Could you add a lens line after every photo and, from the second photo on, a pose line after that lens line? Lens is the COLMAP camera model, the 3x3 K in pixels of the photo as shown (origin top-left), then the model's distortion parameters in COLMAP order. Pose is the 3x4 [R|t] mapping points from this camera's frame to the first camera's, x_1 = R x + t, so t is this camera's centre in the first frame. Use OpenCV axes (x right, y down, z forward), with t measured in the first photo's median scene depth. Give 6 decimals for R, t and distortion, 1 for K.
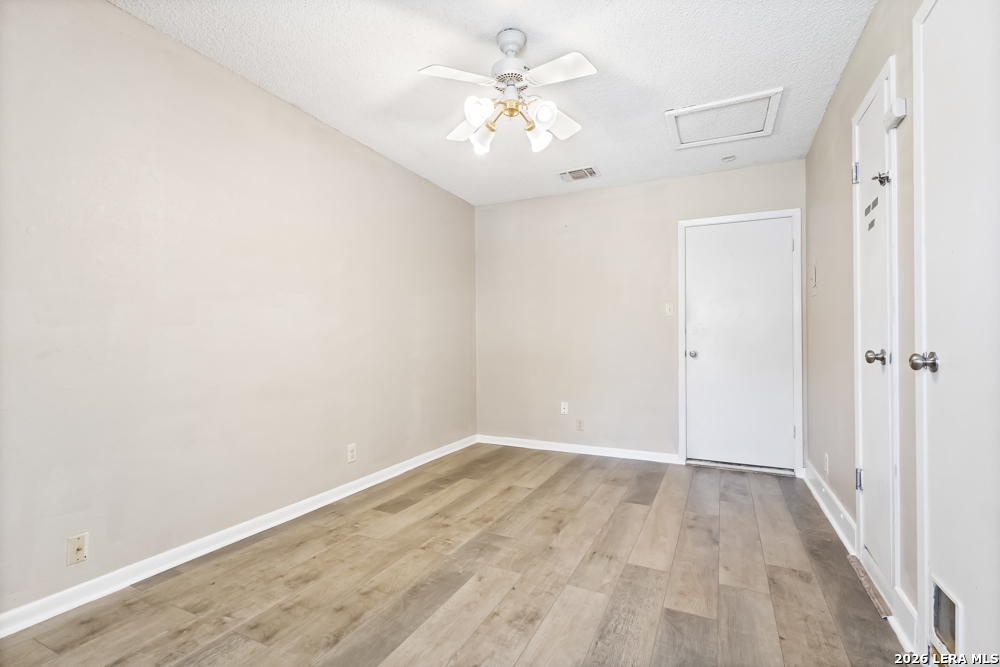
lens RADIAL K [[460.8, 0, 499.3], [0, 460.8, 337.4], [0, 0, 1]] dist [0.001164, 0.000970]
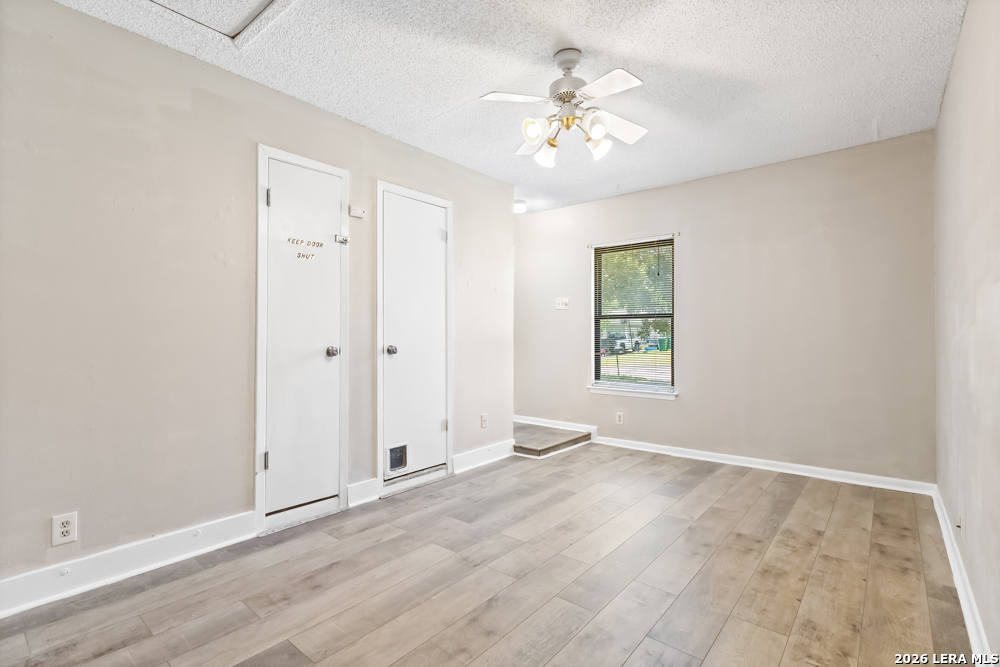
lens RADIAL K [[460.8, 0, 503.1], [0, 460.8, 334.2], [0, 0, 1]] dist [0.001164, 0.000970]
pose [[-0.969920, 0.001659, 0.243420, -0.088470], [-0.001565, 0.999914, -0.013051, 0.002319], [-0.243421, -0.013039, -0.969833, 2.098022]]
